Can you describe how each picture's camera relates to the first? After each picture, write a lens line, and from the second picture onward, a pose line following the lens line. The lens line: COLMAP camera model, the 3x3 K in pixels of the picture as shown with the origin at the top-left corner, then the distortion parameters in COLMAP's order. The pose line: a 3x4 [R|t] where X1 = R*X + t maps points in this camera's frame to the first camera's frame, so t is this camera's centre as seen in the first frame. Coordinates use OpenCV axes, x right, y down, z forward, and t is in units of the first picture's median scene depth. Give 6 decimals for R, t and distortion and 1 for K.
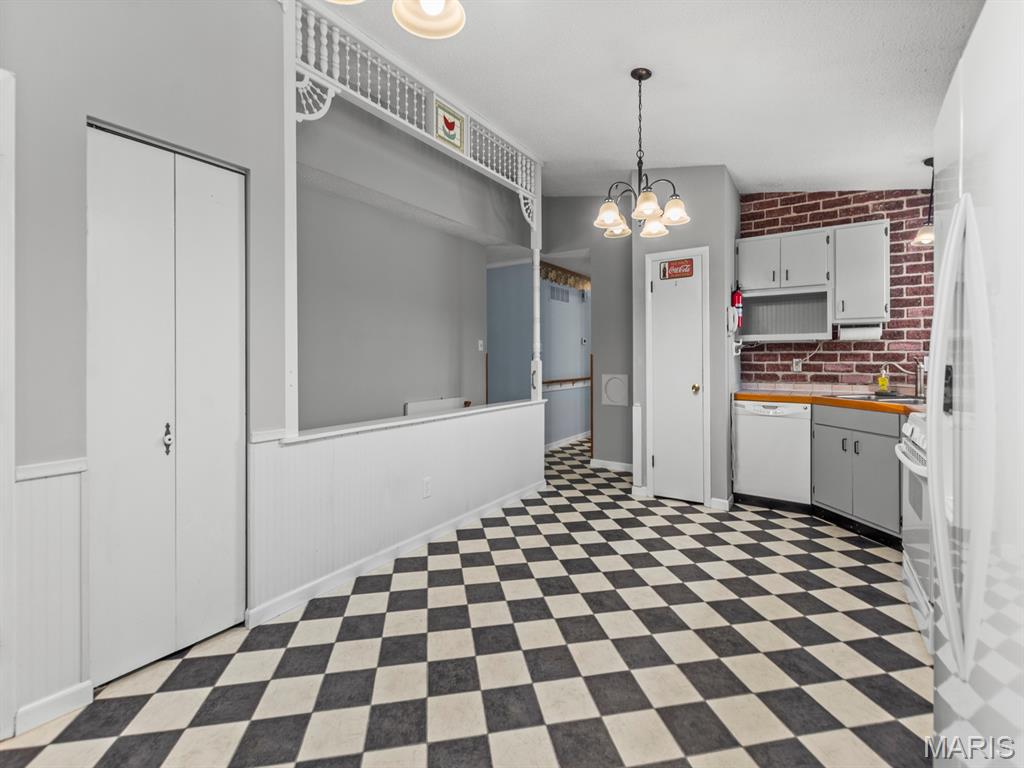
lens RADIAL K [[448.8, 0, 508.9], [0, 448.8, 375.7], [0, 0, 1]] dist [-0.003503, -0.003521]
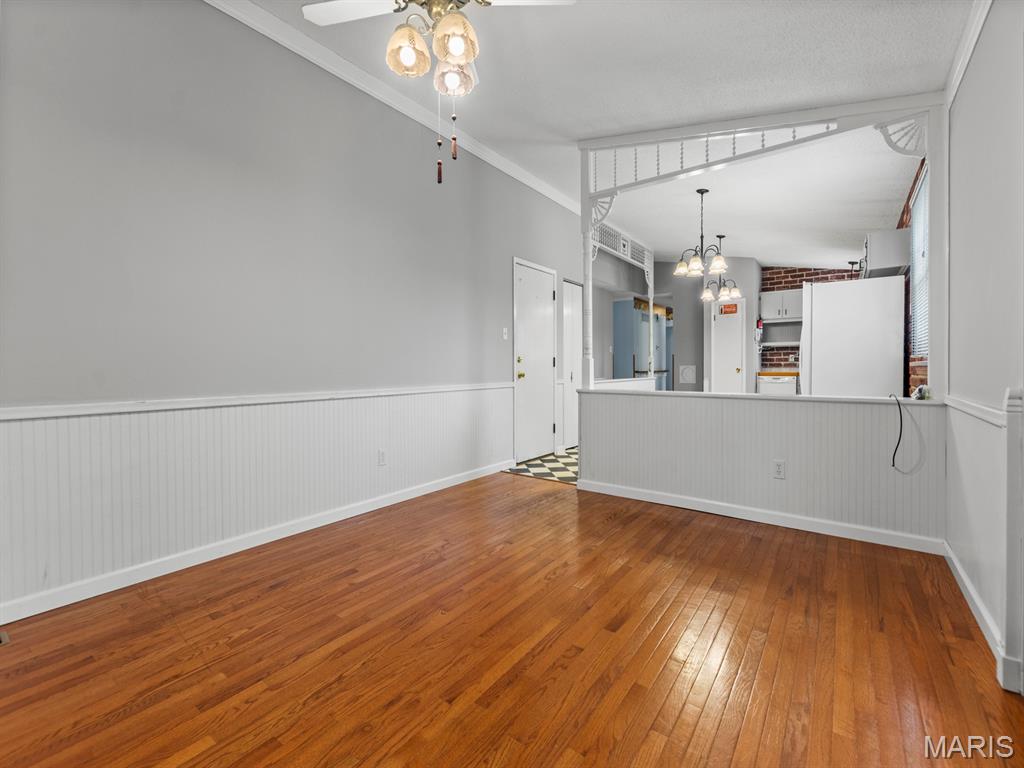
lens RADIAL K [[448.8, 0, 504.1], [0, 448.8, 388.4], [0, 0, 1]] dist [-0.003503, -0.003521]
pose [[0.999097, -0.000420, -0.042482, -0.490290], [0.000838, 0.999951, 0.009816, 0.083237], [0.042476, -0.009842, 0.999049, -0.941102]]
